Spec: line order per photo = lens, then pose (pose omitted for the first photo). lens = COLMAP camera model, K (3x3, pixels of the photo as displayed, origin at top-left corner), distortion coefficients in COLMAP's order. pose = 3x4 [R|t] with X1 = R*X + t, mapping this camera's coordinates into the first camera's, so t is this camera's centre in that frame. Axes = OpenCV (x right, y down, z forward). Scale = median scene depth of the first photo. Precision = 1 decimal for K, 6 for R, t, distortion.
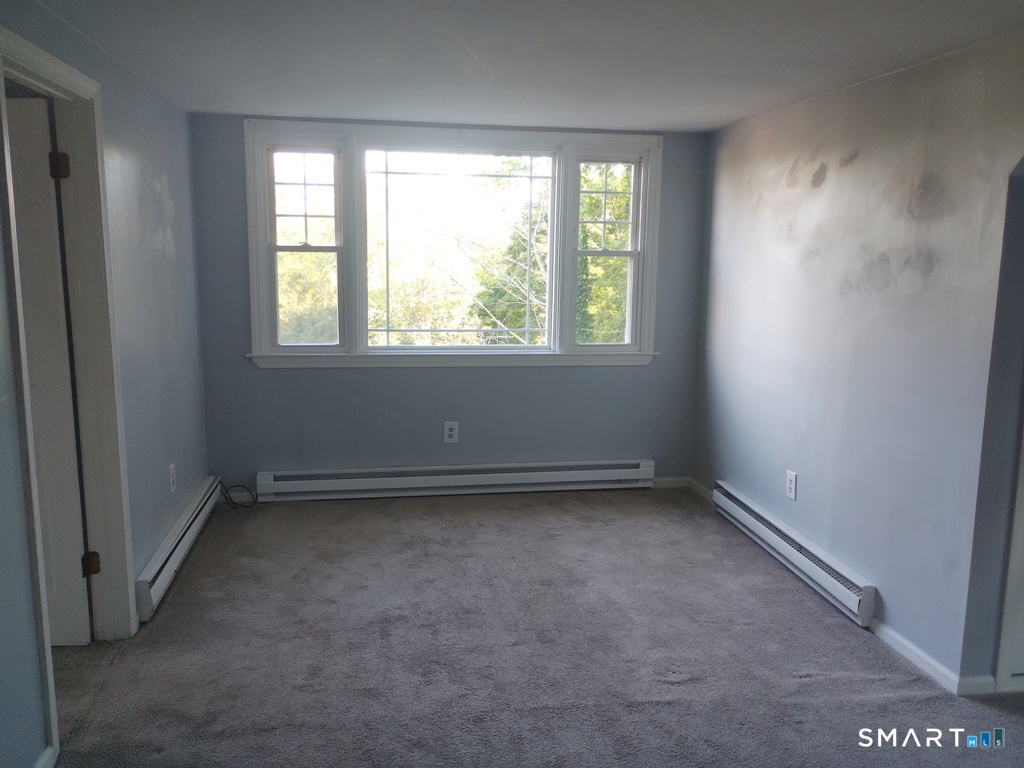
lens RADIAL K [[847.3, 0, 524.1], [0, 847.3, 378.3], [0, 0, 1]] dist [0.048143, -0.065551]
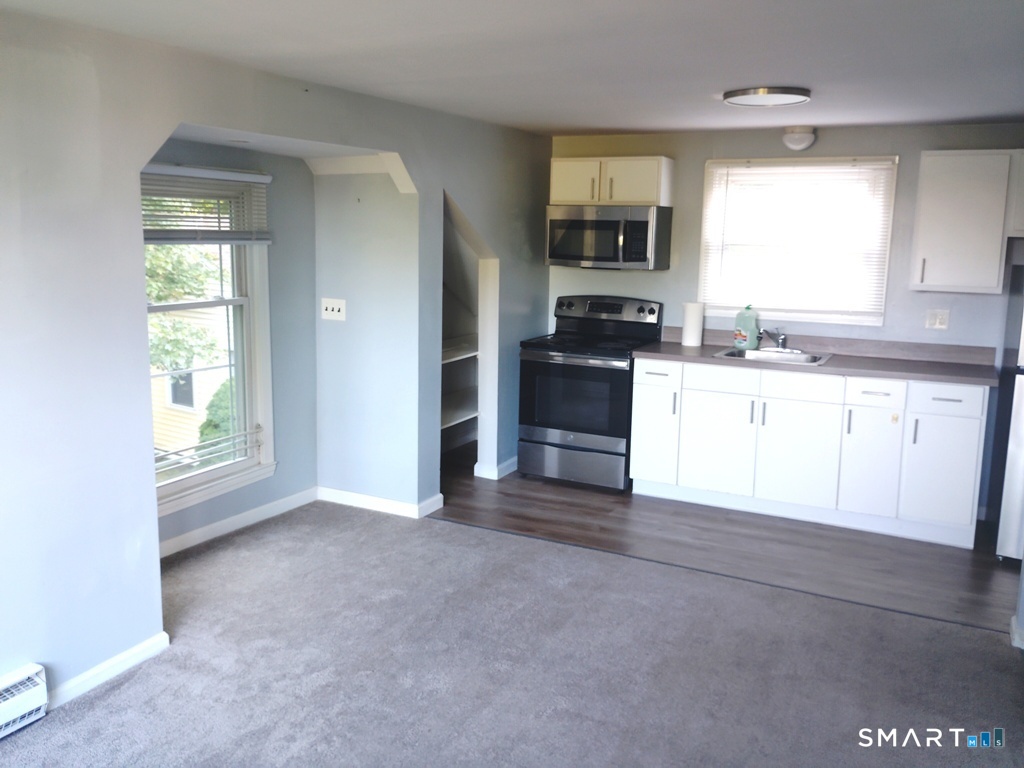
lens RADIAL K [[848.1, 0, 512.8], [0, 848.1, 366.7], [0, 0, 1]] dist [0.012545, -0.001304]
pose [[-0.816674, -0.117896, 0.564928, -0.360769], [0.060585, 0.955986, 0.287089, -0.215977], [-0.573910, 0.268684, -0.773586, 1.252214]]
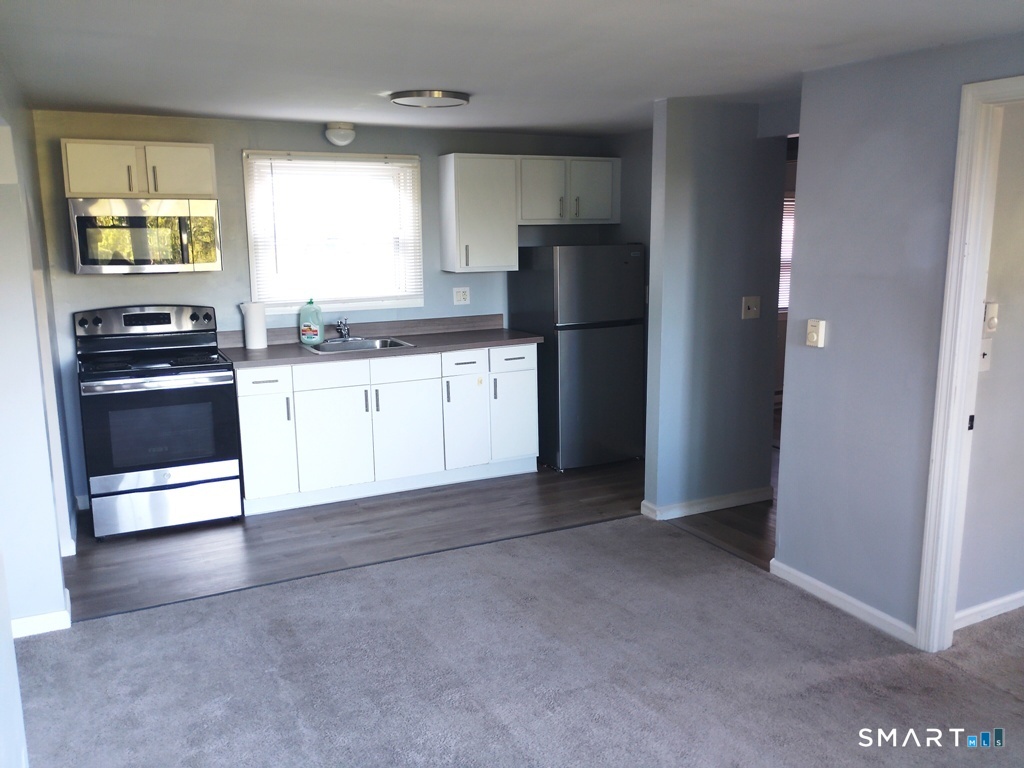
lens RADIAL K [[847.3, 0, 524.1], [0, 847.3, 378.3], [0, 0, 1]] dist [0.048143, -0.065551]
pose [[-0.949745, 0.053174, -0.308475, 0.289957], [-0.051007, 0.946006, 0.320110, -0.232588], [0.308840, 0.319757, -0.895753, 1.330994]]
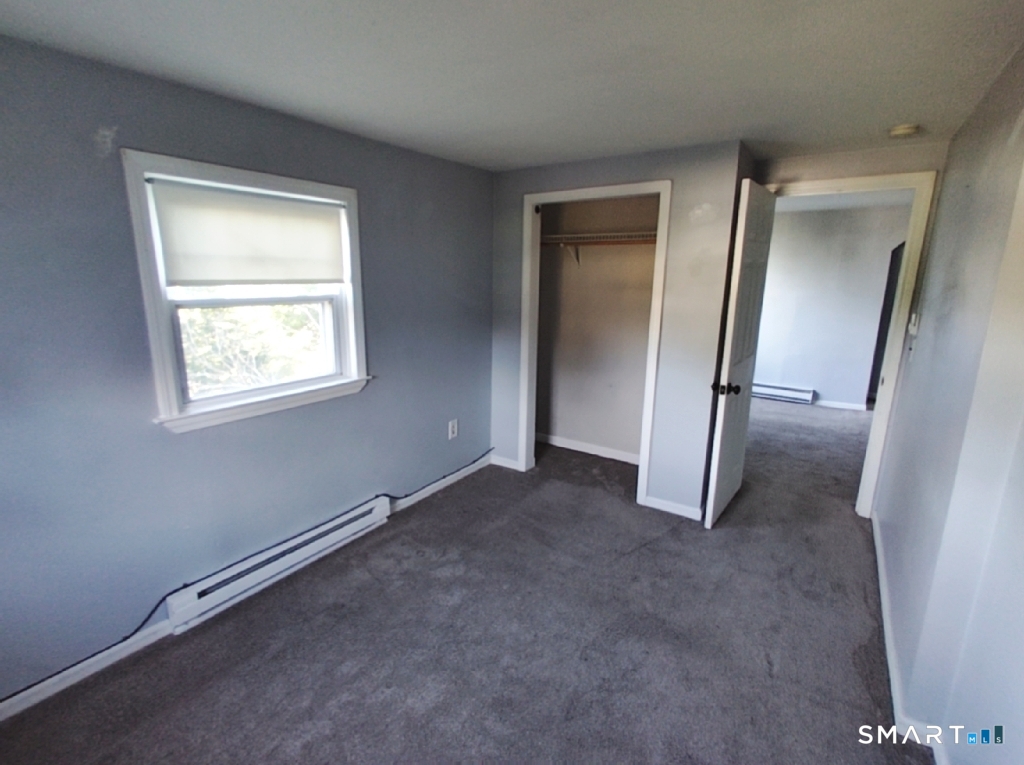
lens RADIAL K [[498.8, 0, 510.2], [0, 498.8, 388.3], [0, 0, 1]] dist [0.000329, 0.000509]
pose [[0.670228, -0.177034, 0.720731, -1.503200], [0.113449, 0.984158, 0.136241, -0.110622], [-0.733433, -0.009546, 0.679695, 0.582572]]
